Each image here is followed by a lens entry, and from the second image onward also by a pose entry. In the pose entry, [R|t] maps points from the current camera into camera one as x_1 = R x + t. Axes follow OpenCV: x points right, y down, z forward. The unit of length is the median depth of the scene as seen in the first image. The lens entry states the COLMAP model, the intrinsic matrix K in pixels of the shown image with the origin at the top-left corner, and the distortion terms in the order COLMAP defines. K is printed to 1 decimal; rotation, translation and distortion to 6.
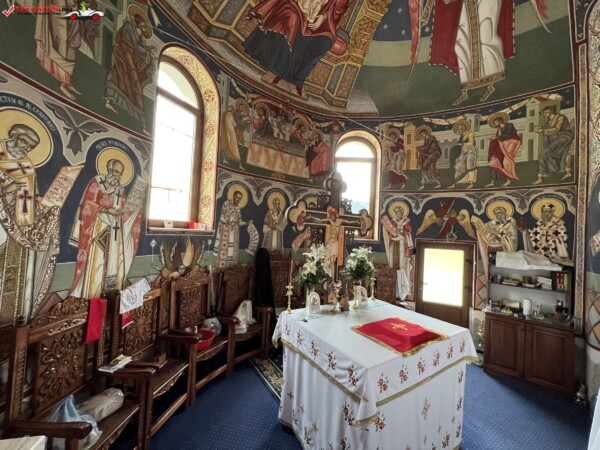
lens RADIAL K [[239.7, 0, 299.7], [0, 239.7, 225.8], [0, 0, 1]] dist [-0.001714, 0.000268]
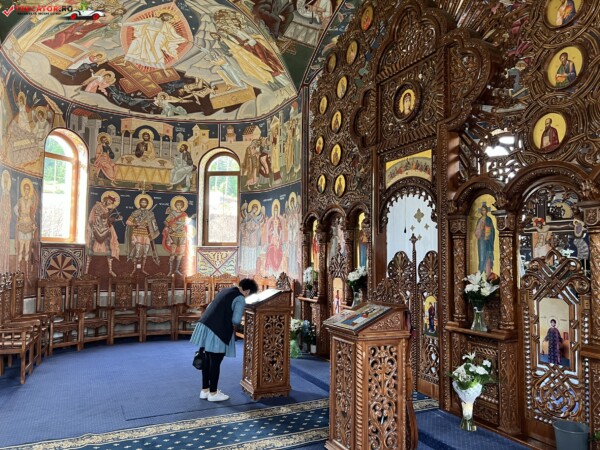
lens RADIAL K [[451.3, 0, 304.5], [0, 451.3, 227.7], [0, 0, 1]] dist [0.053831, -0.064124]
pose [[-0.116974, -0.116579, -0.986269, 2.094864], [0.013884, 0.992797, -0.118998, 0.192762], [0.993038, -0.027613, -0.114513, 0.072179]]
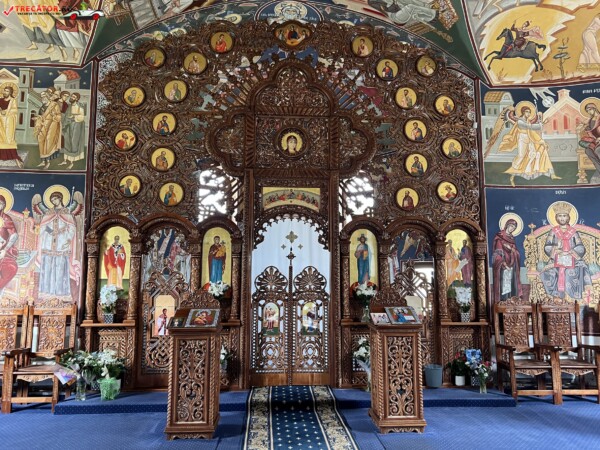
lens RADIAL K [[452.7, 0, 300.2], [0, 452.7, 220.0], [0, 0, 1]] dist [0.049724, -0.053682]
pose [[0.864622, -0.108936, -0.490472, 1.466467], [0.055052, 0.990875, -0.123032, 0.133342], [0.499398, 0.079375, 0.862729, -1.366847]]
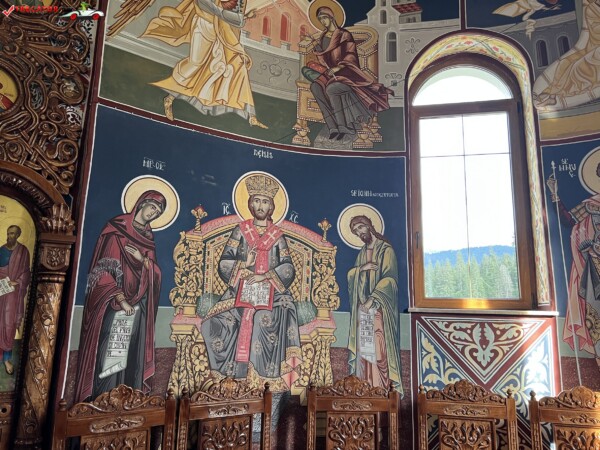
lens RADIAL K [[452.9, 0, 304.5], [0, 452.9, 224.8], [0, 0, 1]] dist [0.048821, -0.054619]
pose [[0.998205, -0.019047, 0.056773, 1.514081], [0.028232, 0.985779, -0.165656, 0.144378], [-0.052810, 0.166961, 0.984548, -0.041499]]
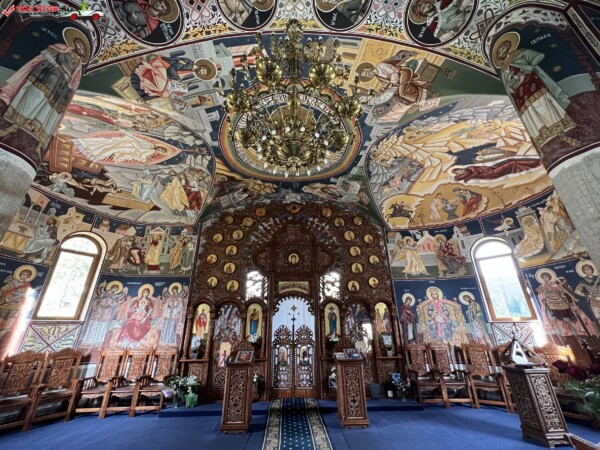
lens RADIAL K [[239.7, 0, 299.7], [0, 239.7, 225.8], [0, 0, 1]] dist [-0.001714, 0.000268]
pose [[0.852422, -0.255266, -0.456306, 1.576831], [0.067027, 0.918871, -0.388822, 0.109419], [0.518540, 0.300856, 0.800376, -1.444639]]
